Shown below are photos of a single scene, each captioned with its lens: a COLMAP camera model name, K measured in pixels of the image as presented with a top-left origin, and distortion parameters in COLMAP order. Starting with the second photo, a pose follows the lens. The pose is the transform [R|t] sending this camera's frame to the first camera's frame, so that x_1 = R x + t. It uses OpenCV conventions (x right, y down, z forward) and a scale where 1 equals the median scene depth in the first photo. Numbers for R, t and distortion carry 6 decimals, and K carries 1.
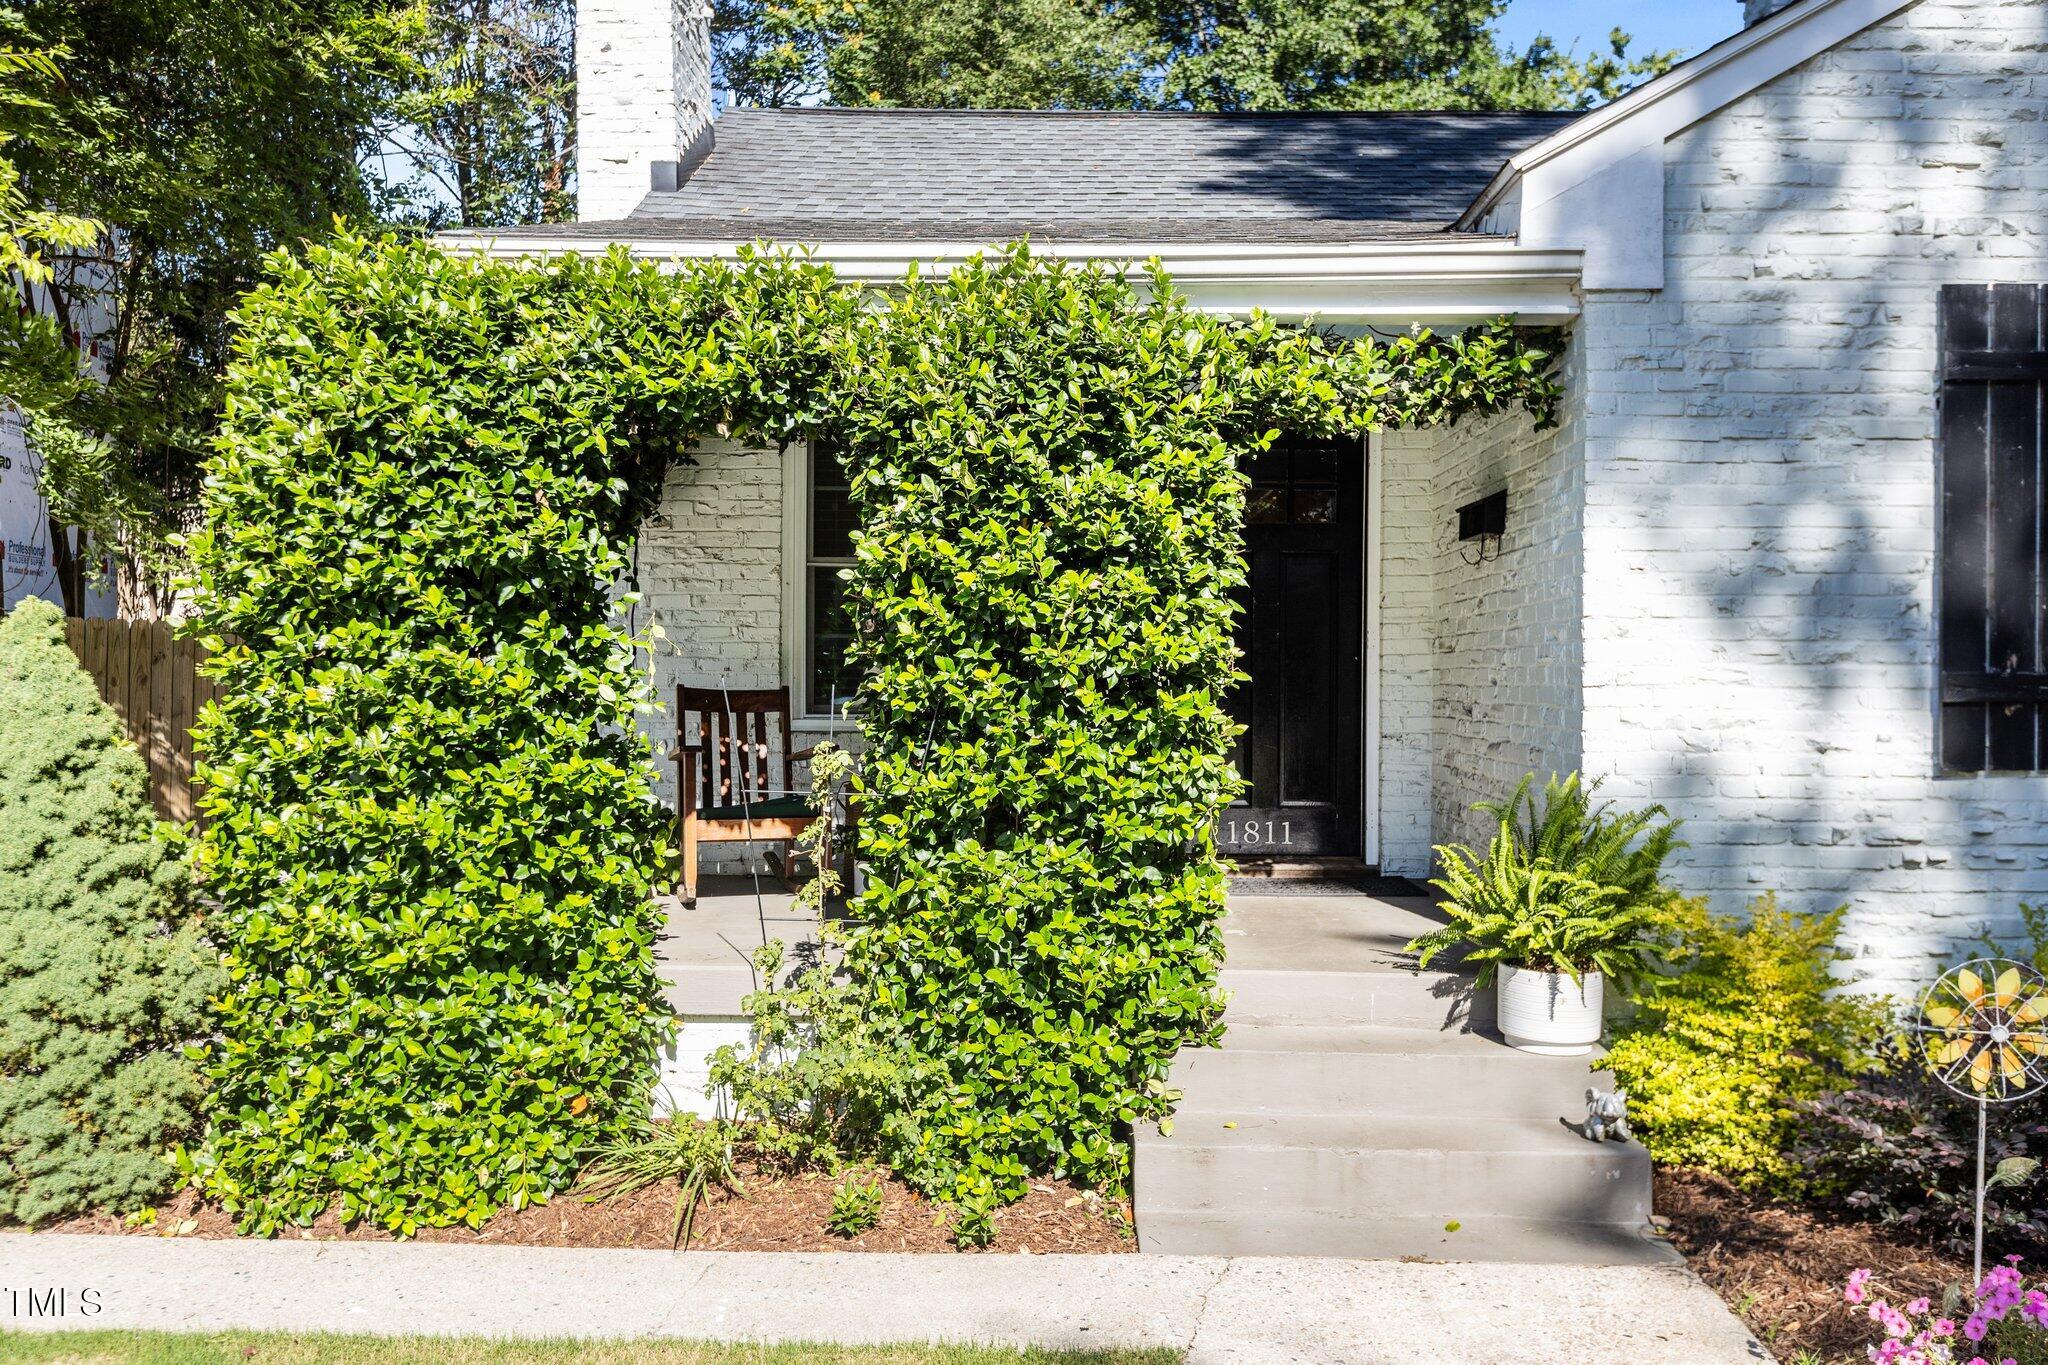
lens RADIAL K [[1651.4, 0, 1026.3], [0, 1651.4, 680.4], [0, 0, 1]] dist [0.016183, 0.003740]
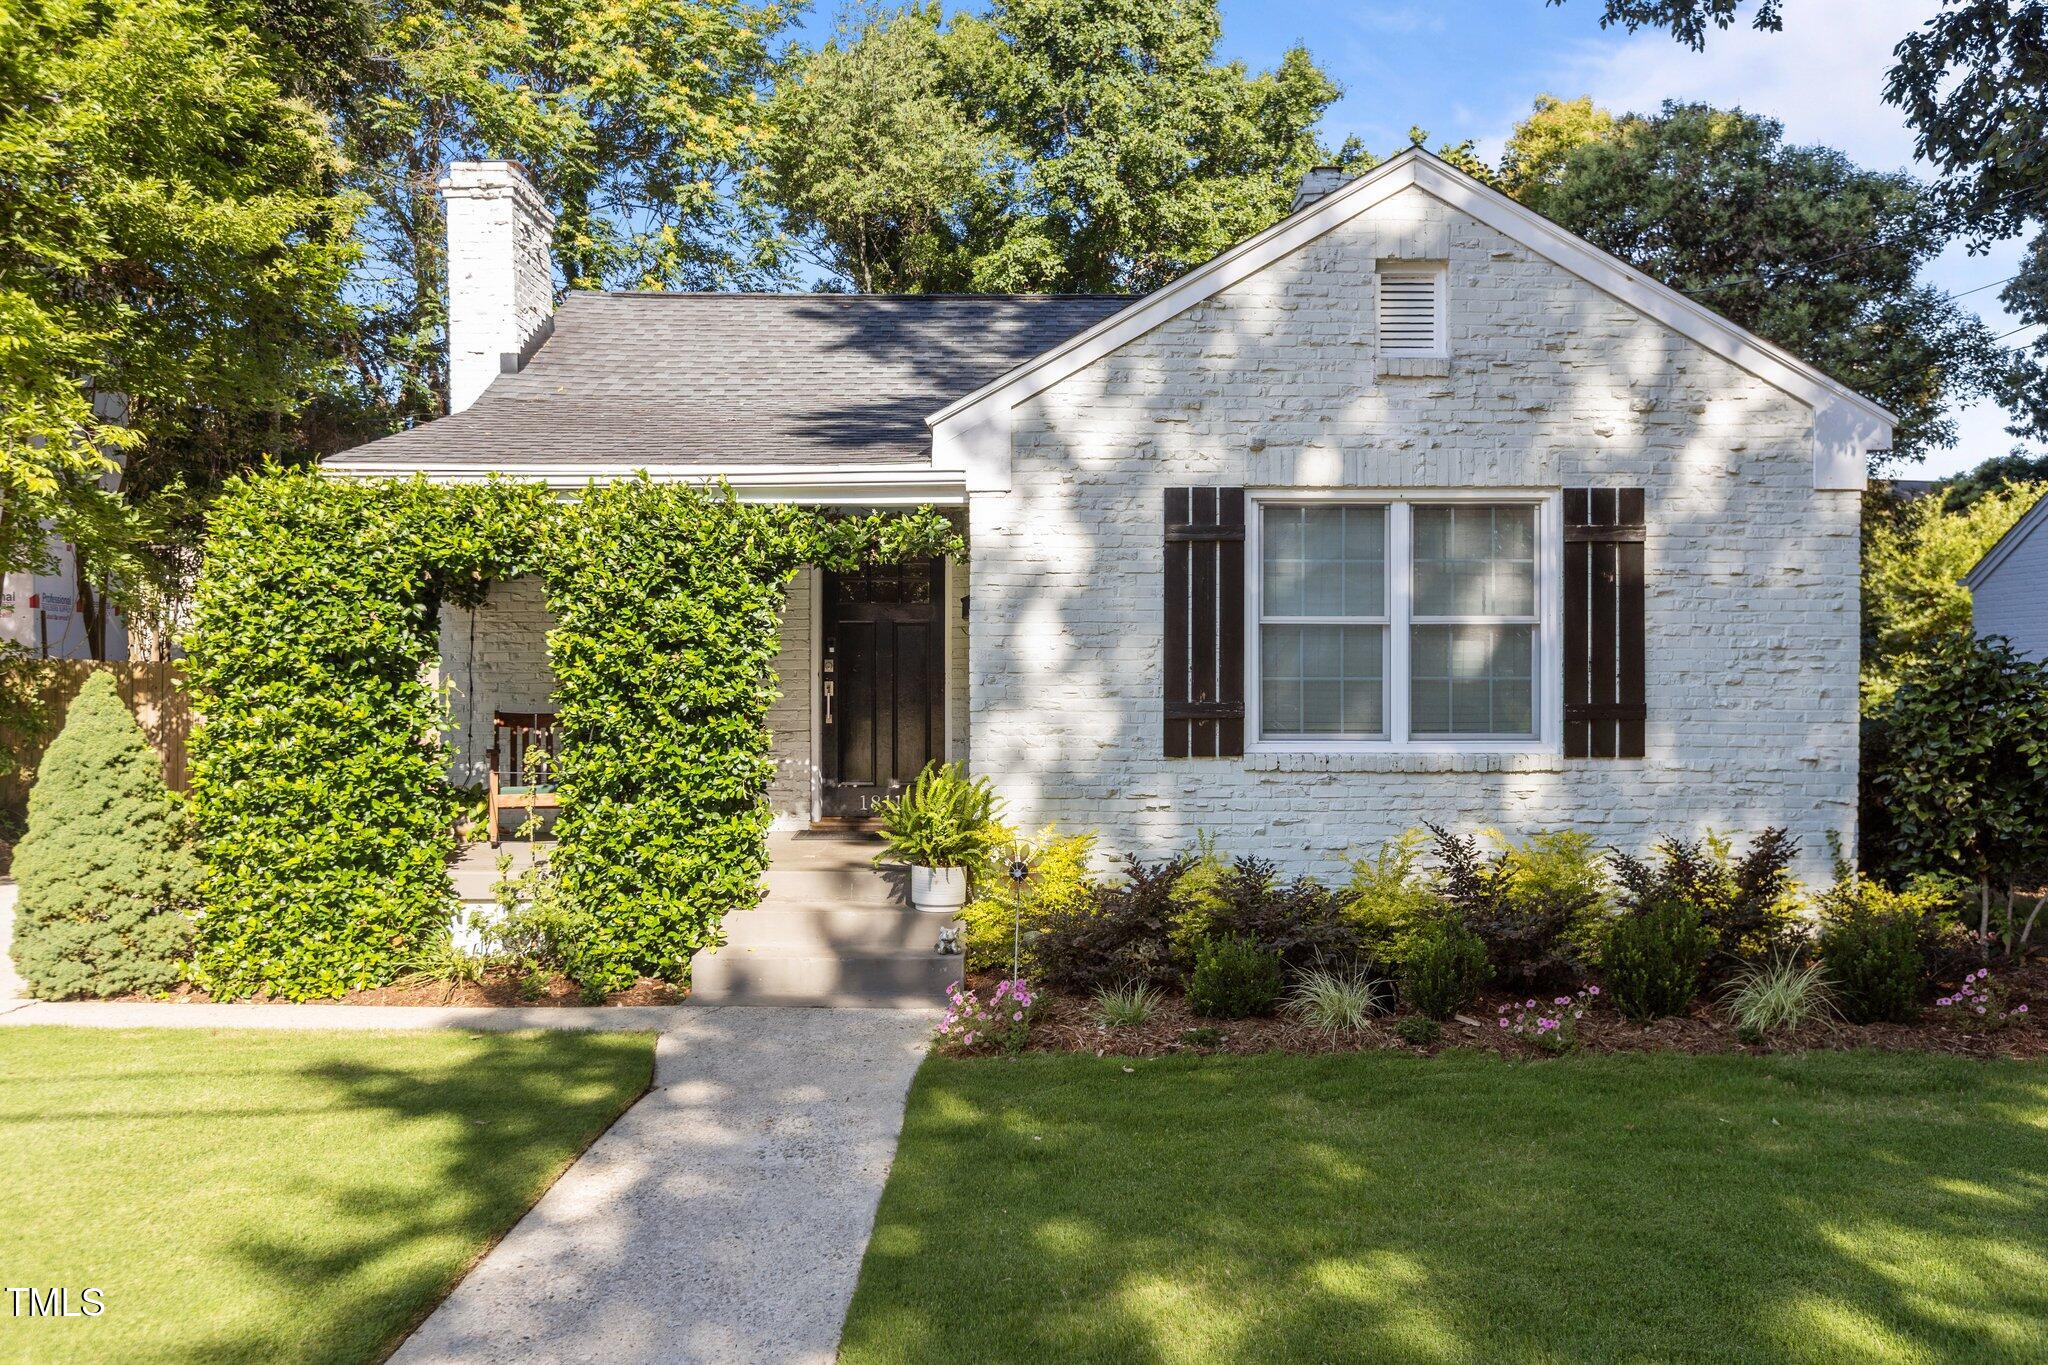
lens RADIAL K [[1612.6, 0, 1022.1], [0, 1612.6, 689.4], [0, 0, 1]] dist [0.023944, 0.007448]
pose [[0.999944, -0.006606, 0.008222, 0.418870], [0.006608, 0.999978, -0.000212, -0.021414], [-0.008221, 0.000266, 0.999966, -0.826748]]
